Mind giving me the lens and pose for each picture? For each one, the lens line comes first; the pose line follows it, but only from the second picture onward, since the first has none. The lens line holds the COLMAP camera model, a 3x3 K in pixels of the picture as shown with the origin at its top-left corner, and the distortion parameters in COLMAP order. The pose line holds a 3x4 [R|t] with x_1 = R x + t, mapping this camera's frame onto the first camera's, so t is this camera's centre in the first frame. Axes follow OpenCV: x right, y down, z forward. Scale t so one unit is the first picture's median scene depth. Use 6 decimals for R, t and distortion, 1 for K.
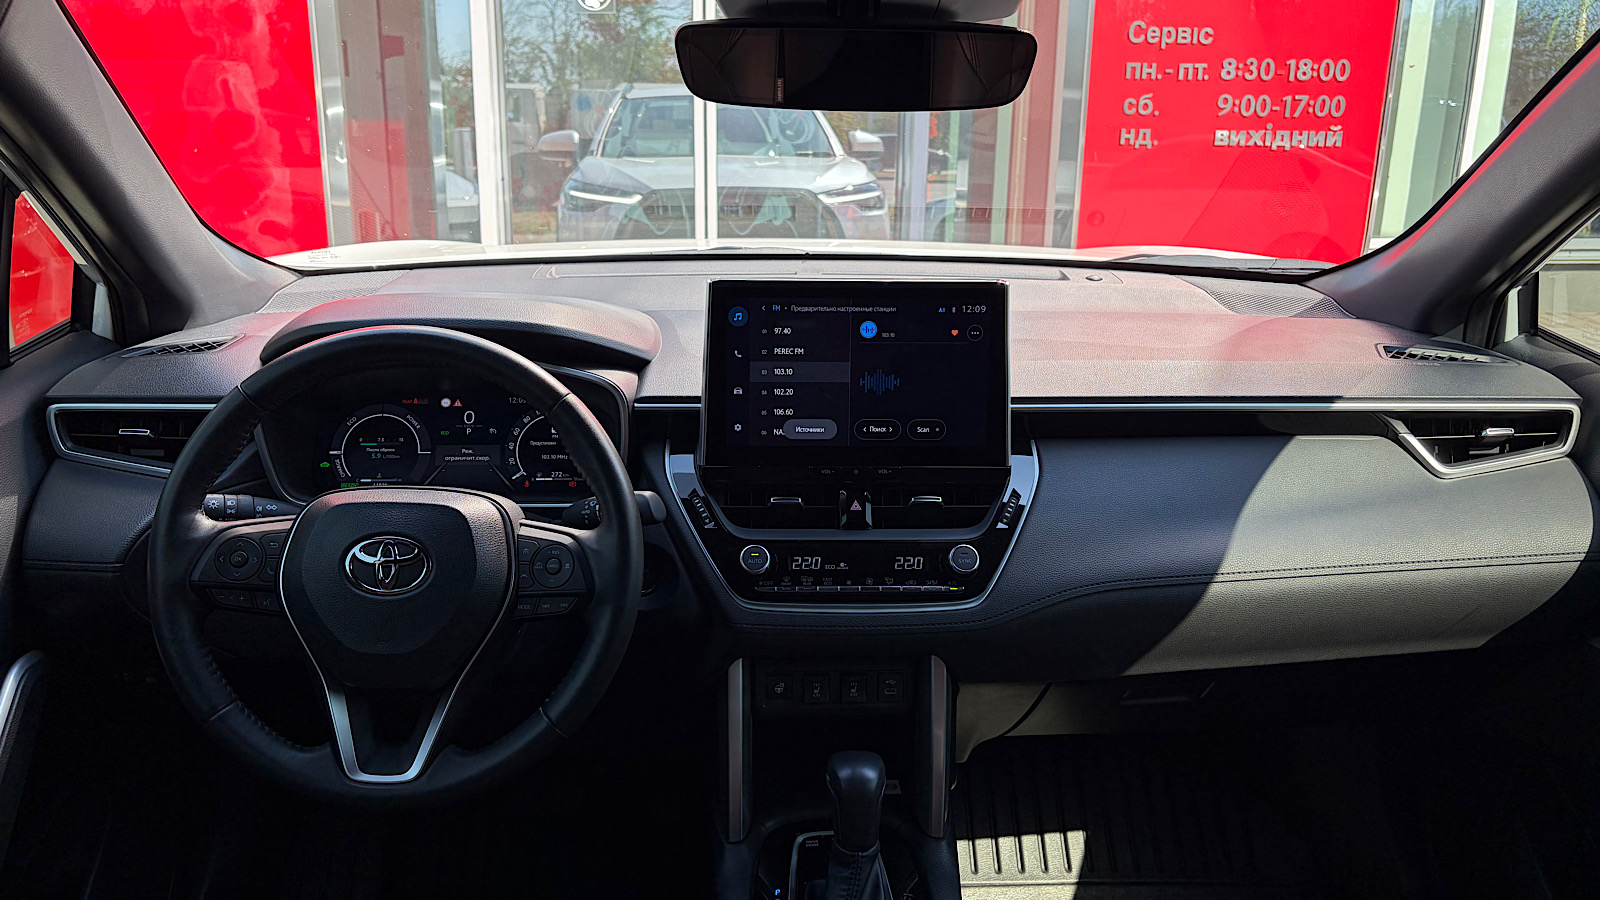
lens RADIAL K [[1343.3, 0, 817.9], [0, 1343.3, 423.2], [0, 0, 1]] dist [0.064372, -0.098959]
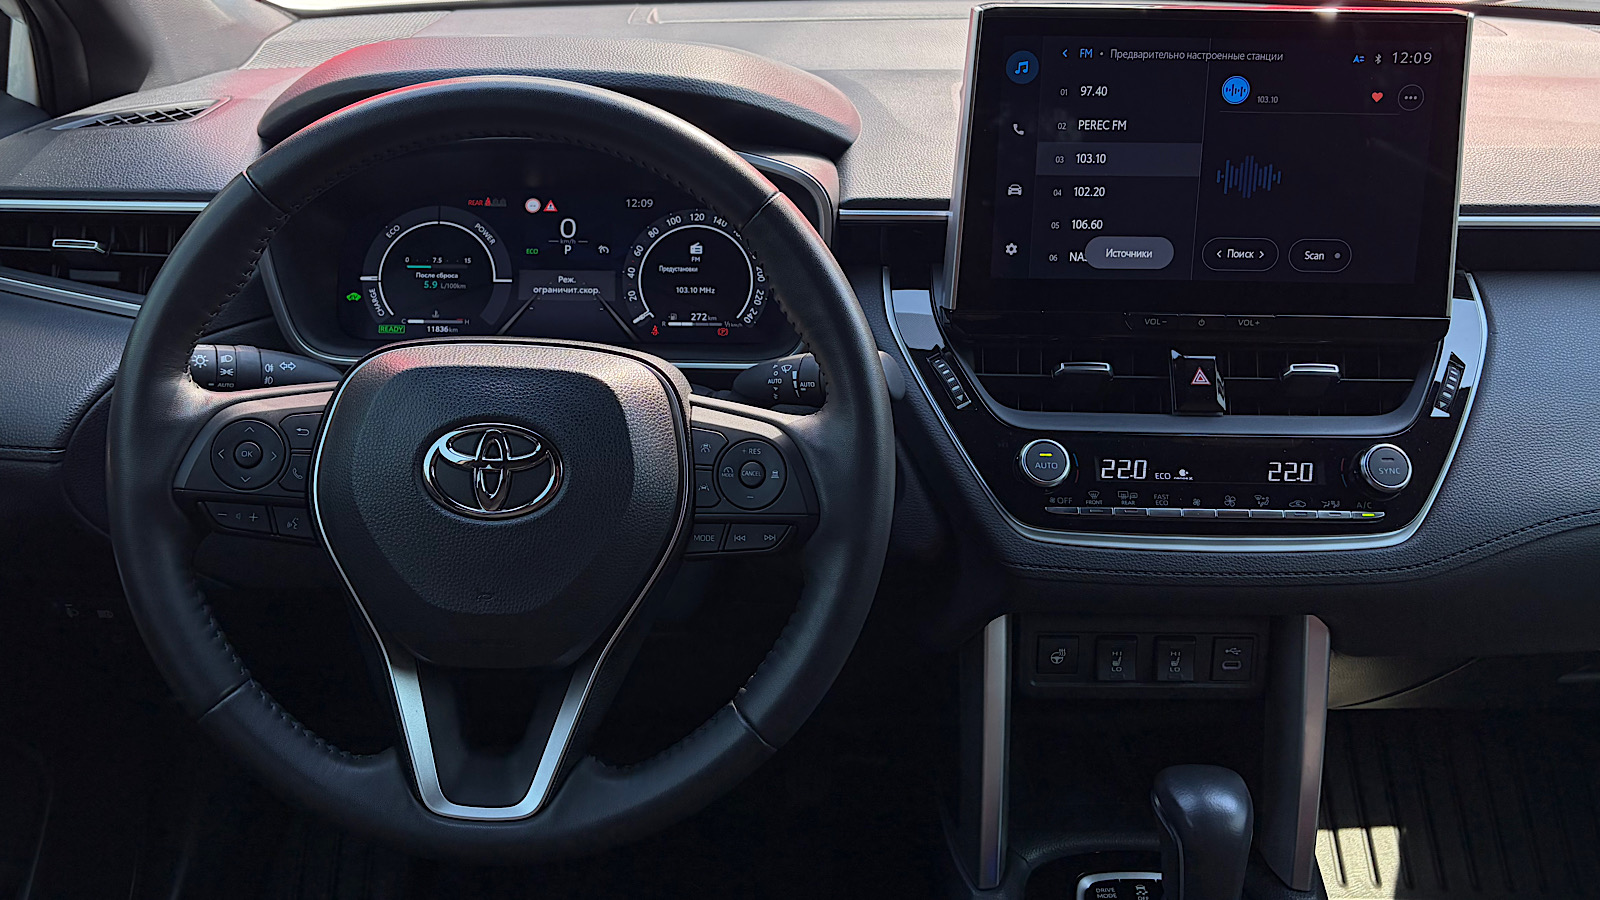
lens RADIAL K [[1567.3, 0, 737.8], [0, 1567.3, 355.4], [0, 0, 1]] dist [0.203563, -0.685743]
pose [[0.998067, 0.015922, -0.060068, -0.141690], [-0.011371, 0.997092, 0.075350, -0.001343], [0.061093, -0.074521, 0.995346, 0.258733]]
